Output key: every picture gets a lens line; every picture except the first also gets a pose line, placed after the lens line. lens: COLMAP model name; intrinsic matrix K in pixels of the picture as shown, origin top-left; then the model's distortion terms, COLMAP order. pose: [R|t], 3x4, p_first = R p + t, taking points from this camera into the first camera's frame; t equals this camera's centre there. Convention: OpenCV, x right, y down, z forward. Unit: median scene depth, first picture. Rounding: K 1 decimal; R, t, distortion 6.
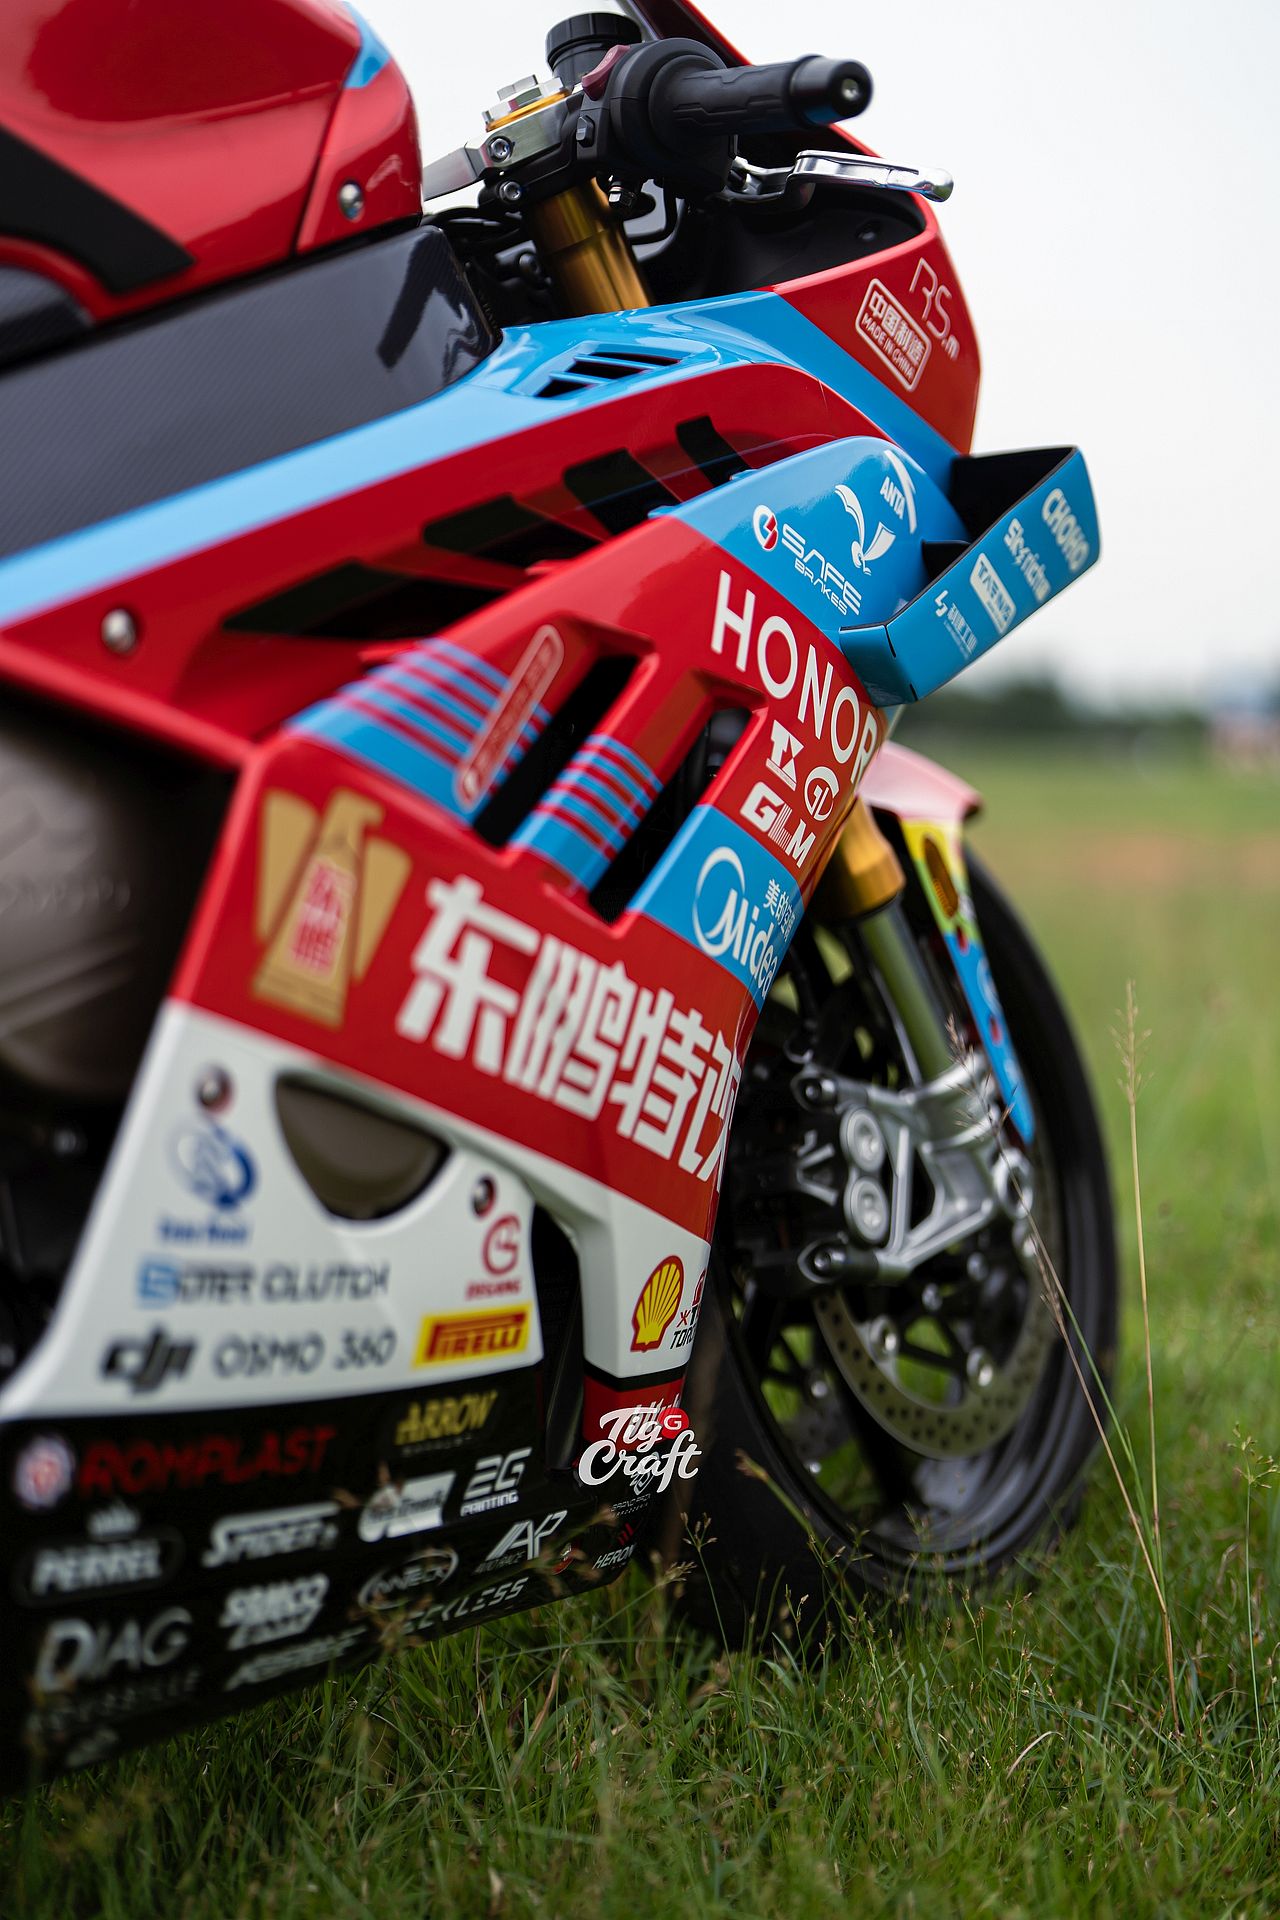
lens RADIAL K [[2673.9, 0, 614.4], [0, 2673.9, 962.3], [0, 0, 1]] dist [-0.019411, 0.096314]
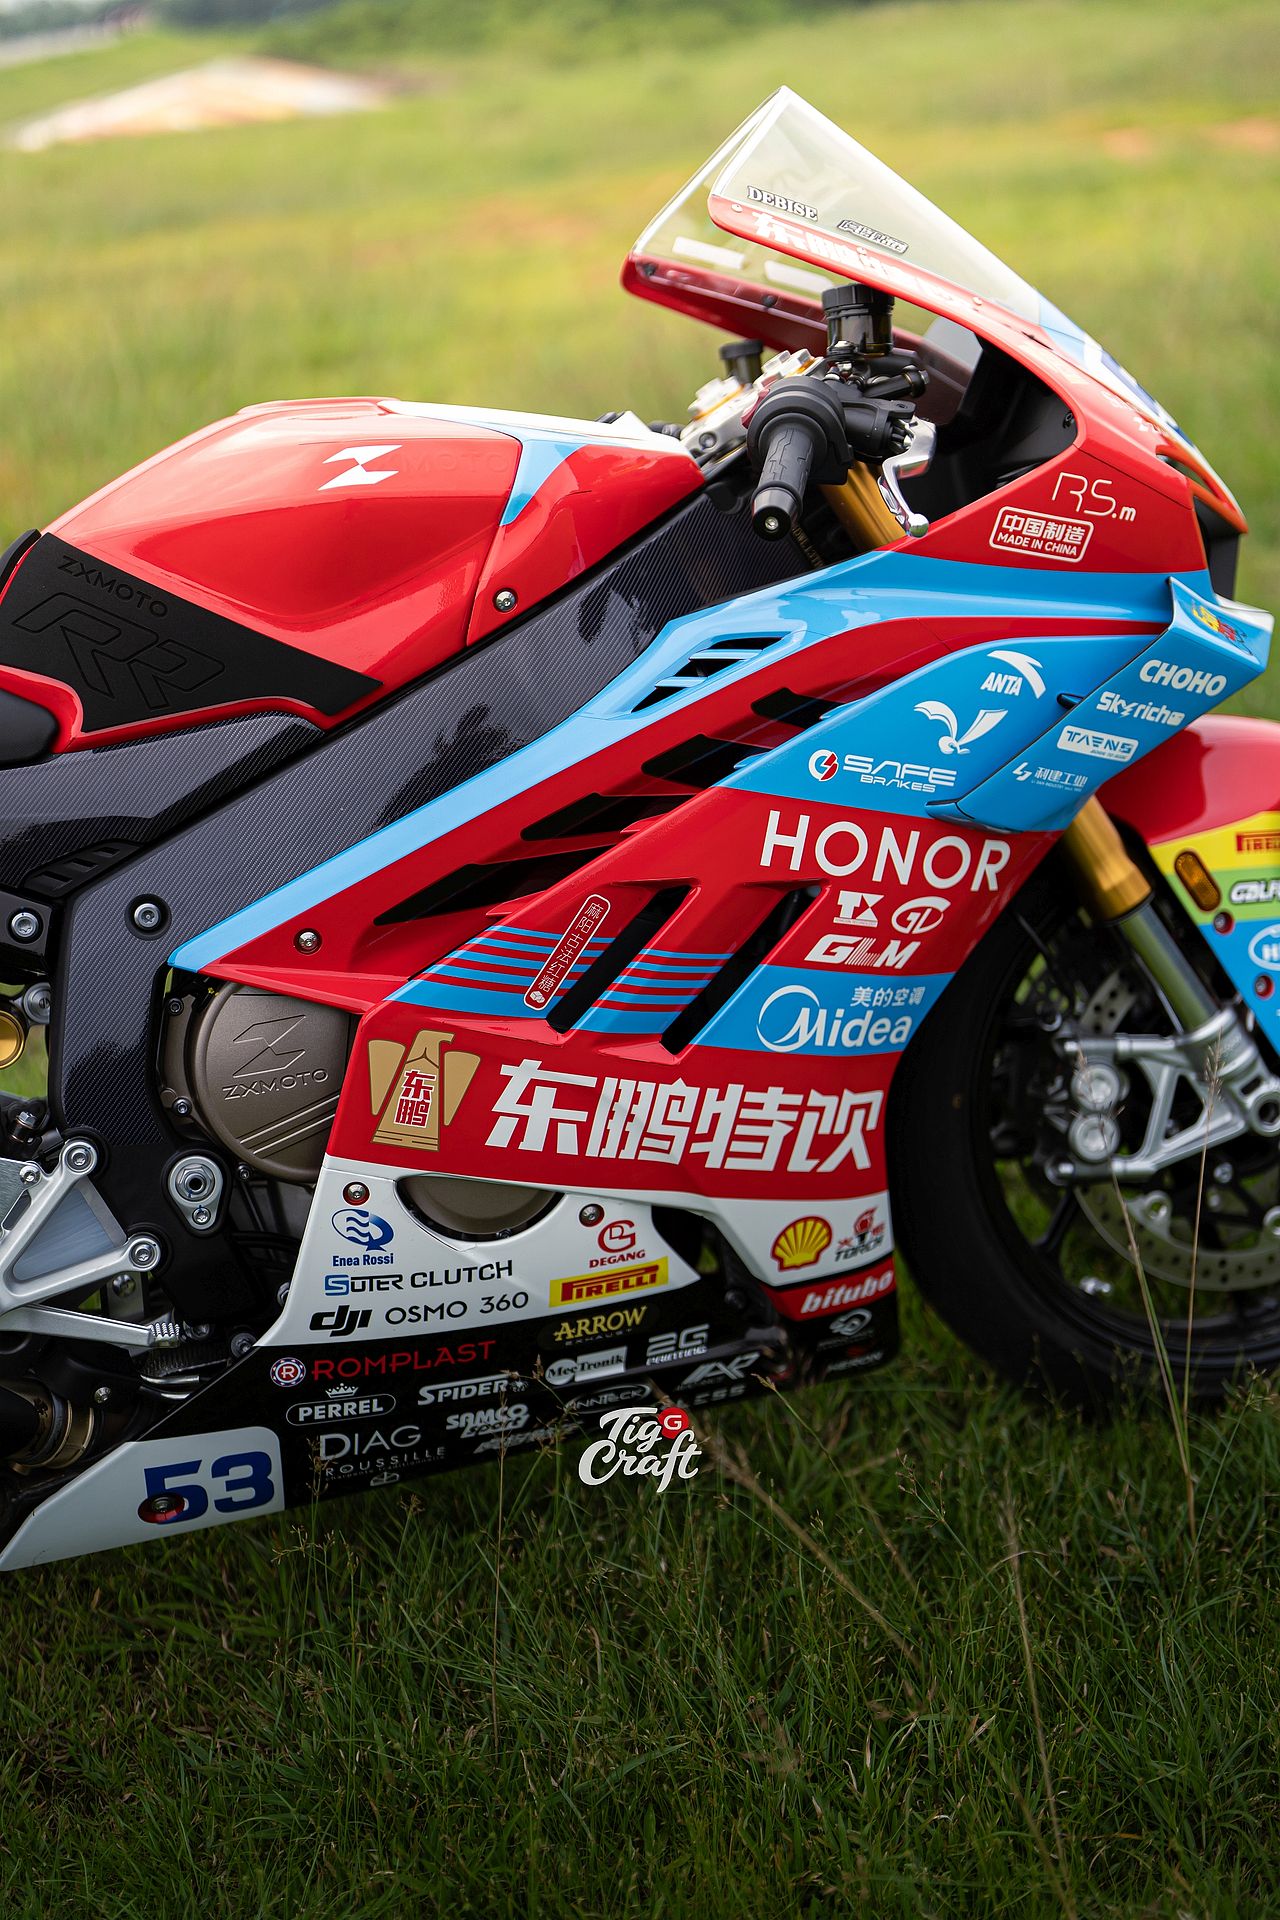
lens RADIAL K [[2715.5, 0, 608.7], [0, 2715.5, 960.7], [0, 0, 1]] dist [-0.023382, 0.068829]
pose [[0.776443, 0.117297, -0.619175, 0.952462], [0.090618, 0.951532, 0.293895, -0.539900], [0.623638, -0.284301, 0.728182, -0.189228]]
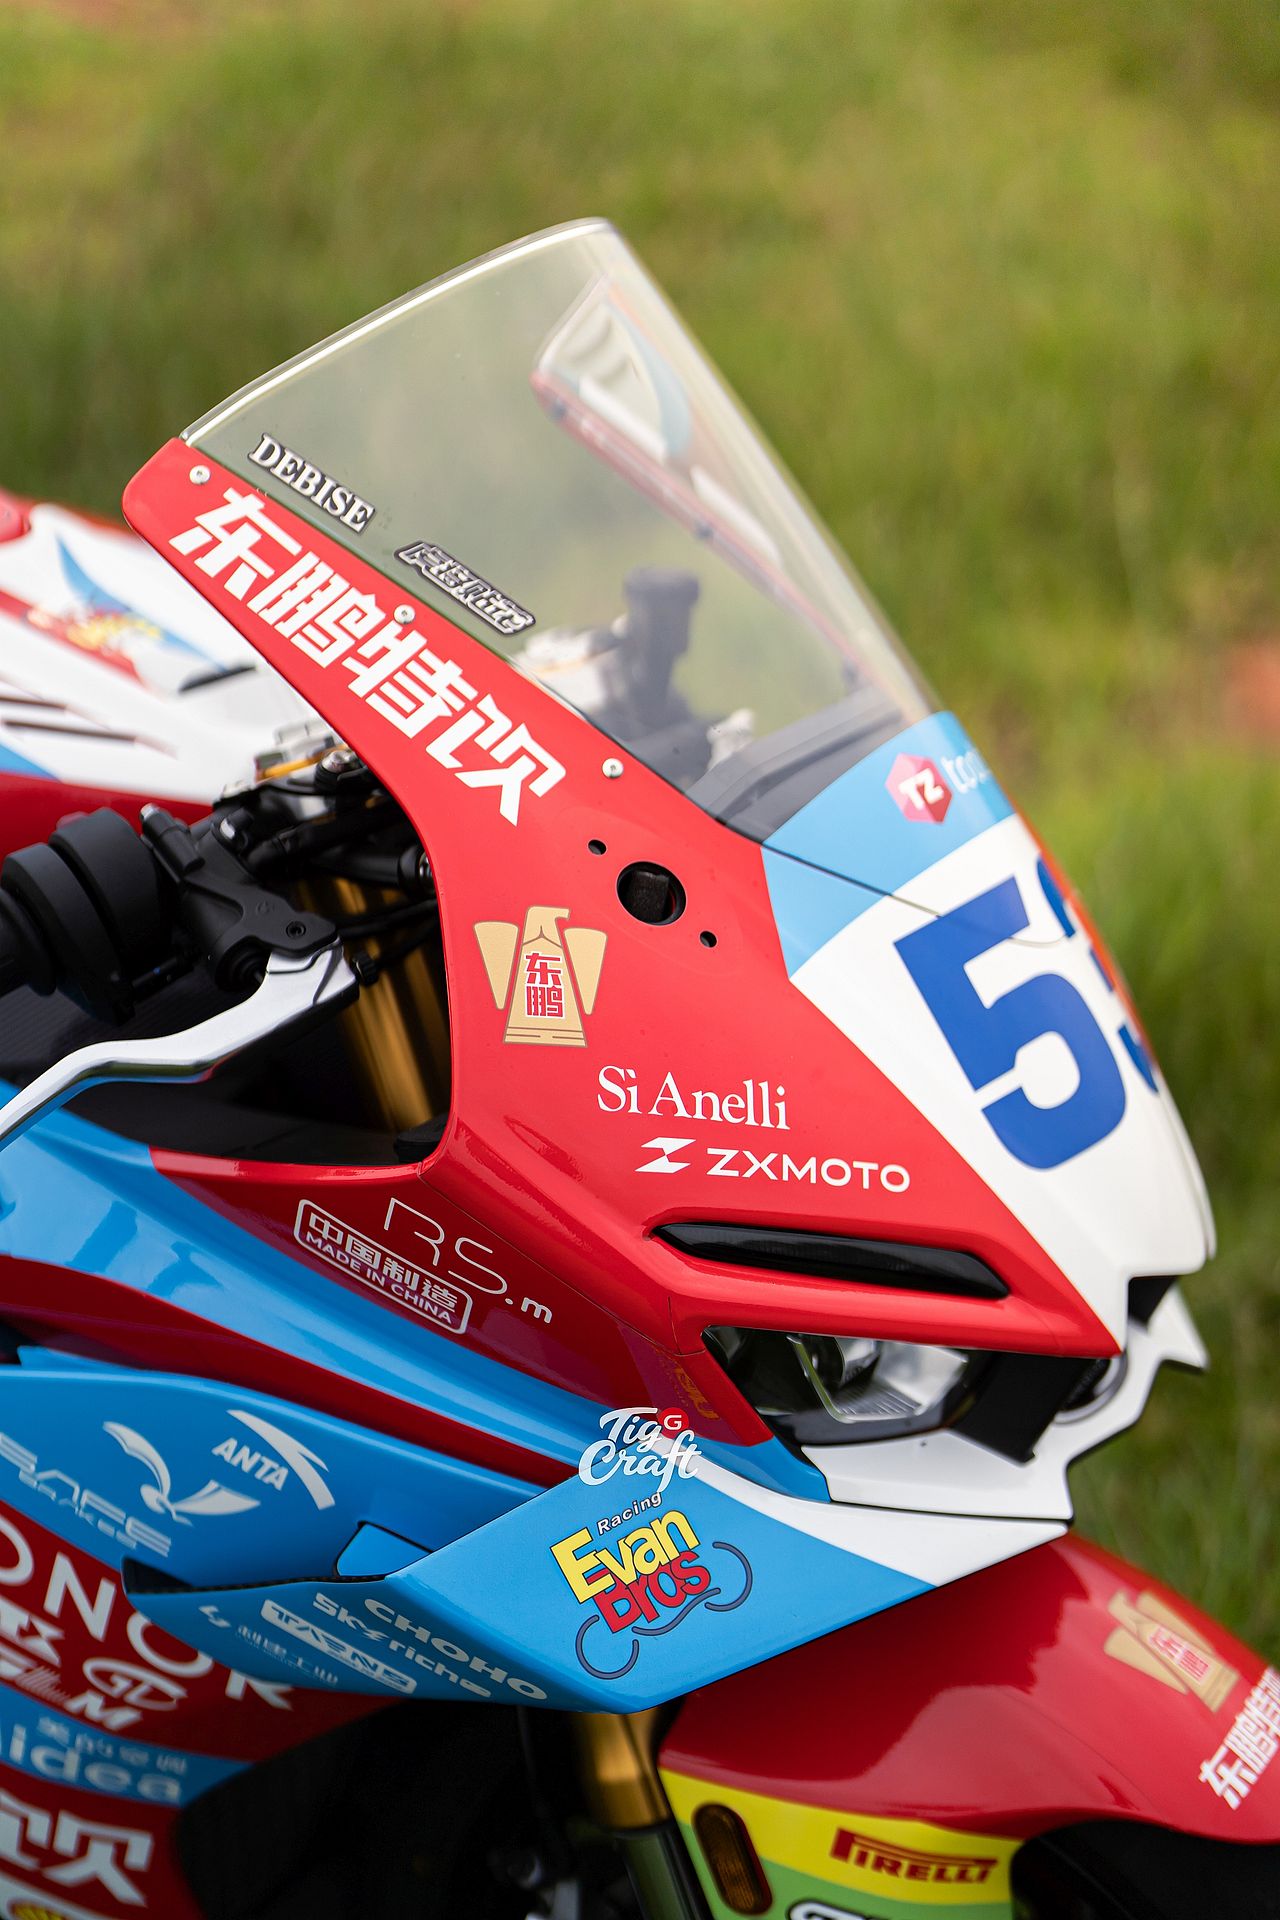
lens RADIAL K [[2715.5, 0, 608.7], [0, 2715.5, 960.7], [0, 0, 1]] dist [-0.023382, 0.068829]
pose [[0.107407, 0.508082, -0.854585, 0.815883], [-0.019722, 0.860478, 0.509106, -0.804490], [0.994019, -0.037827, 0.102442, 1.200694]]
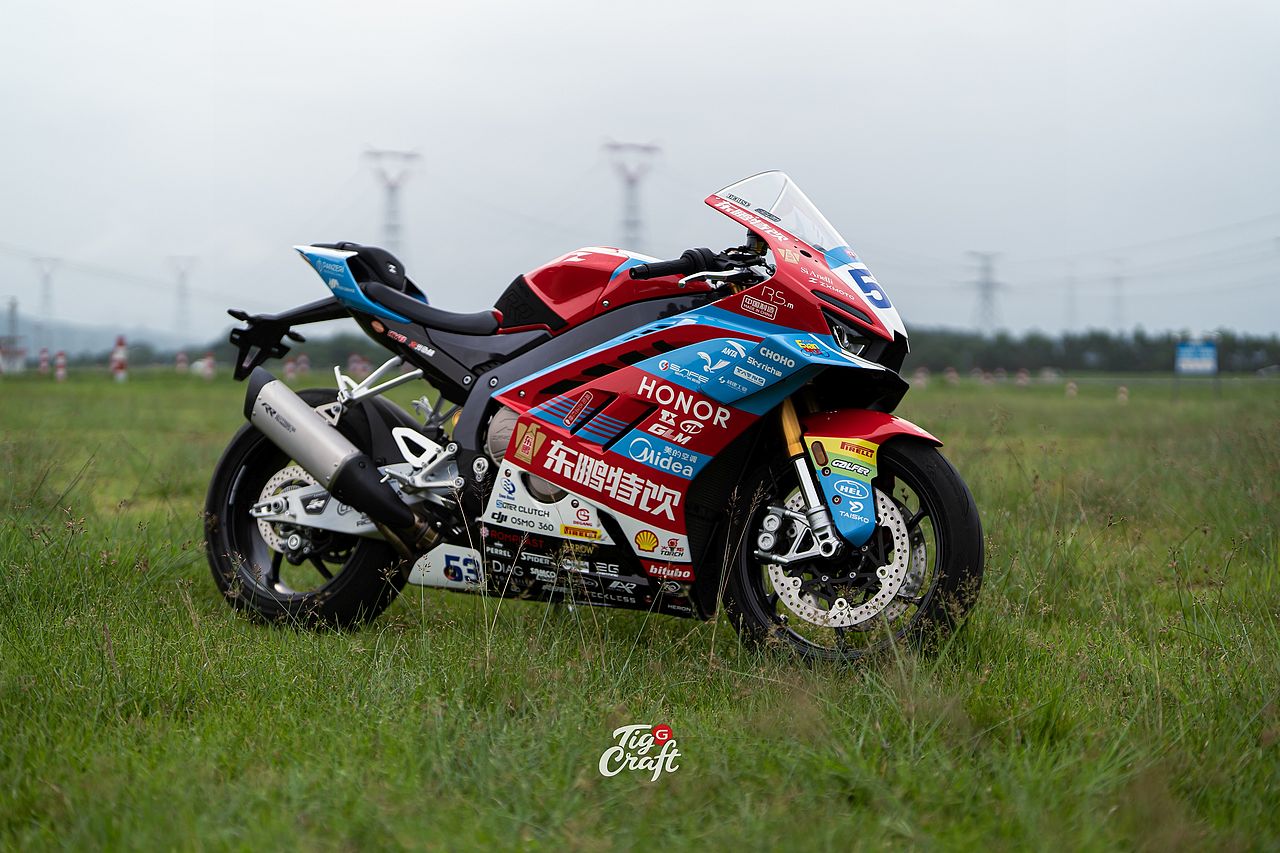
lens RADIAL K [[1782.6, 0, 635.6], [0, 1782.6, 414.6], [0, 0, 1]] dist [-0.019411, 0.096314]
pose [[0.179757, 0.018435, -0.983538, 3.102220], [-0.076447, 0.997062, 0.004716, -0.098988], [0.980736, 0.074341, 0.180638, 0.466094]]
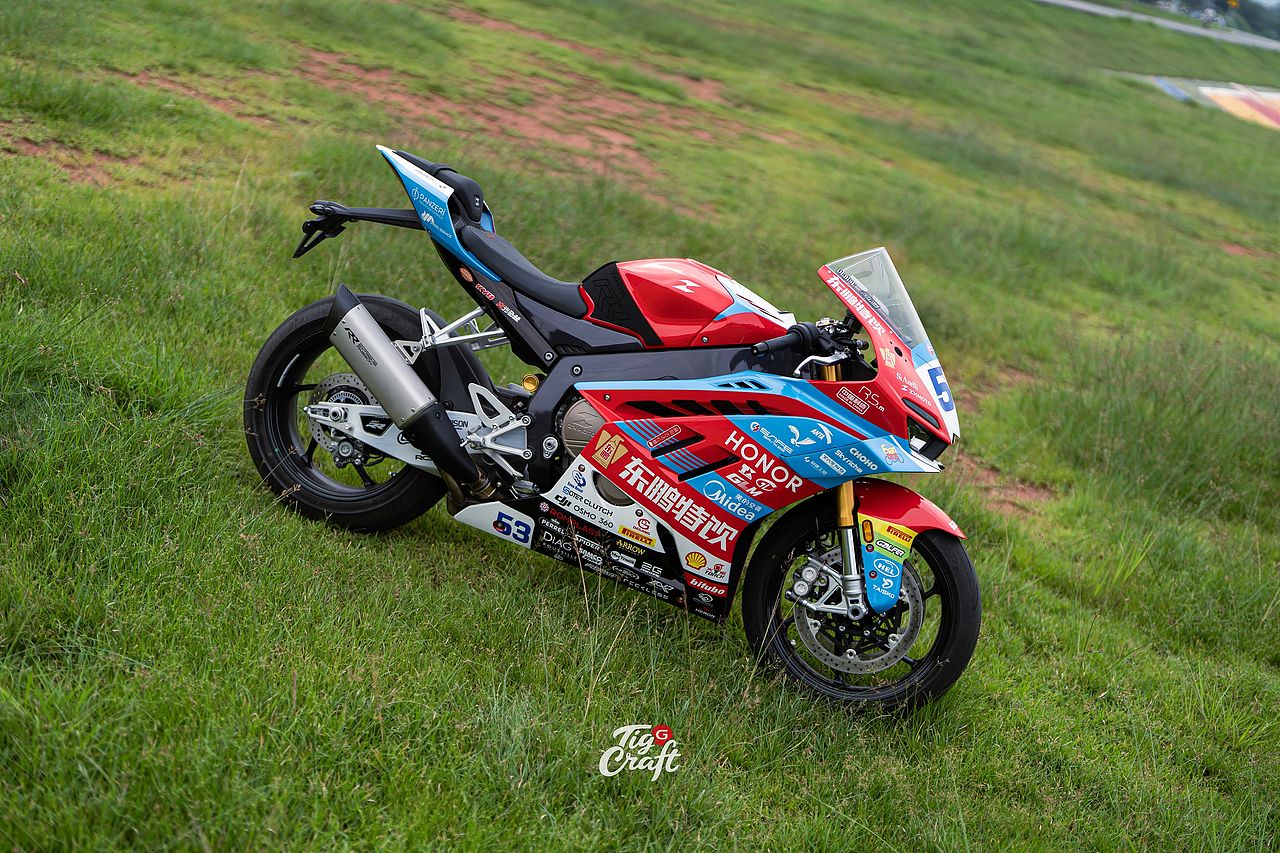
lens RADIAL K [[1782.6, 0, 635.6], [0, 1782.6, 414.6], [0, 0, 1]] dist [-0.019411, 0.096314]
pose [[0.330840, 0.360355, -0.872175, 2.980218], [-0.314506, 0.913487, 0.258122, -1.011355], [0.889736, 0.188907, 0.415552, -0.573377]]
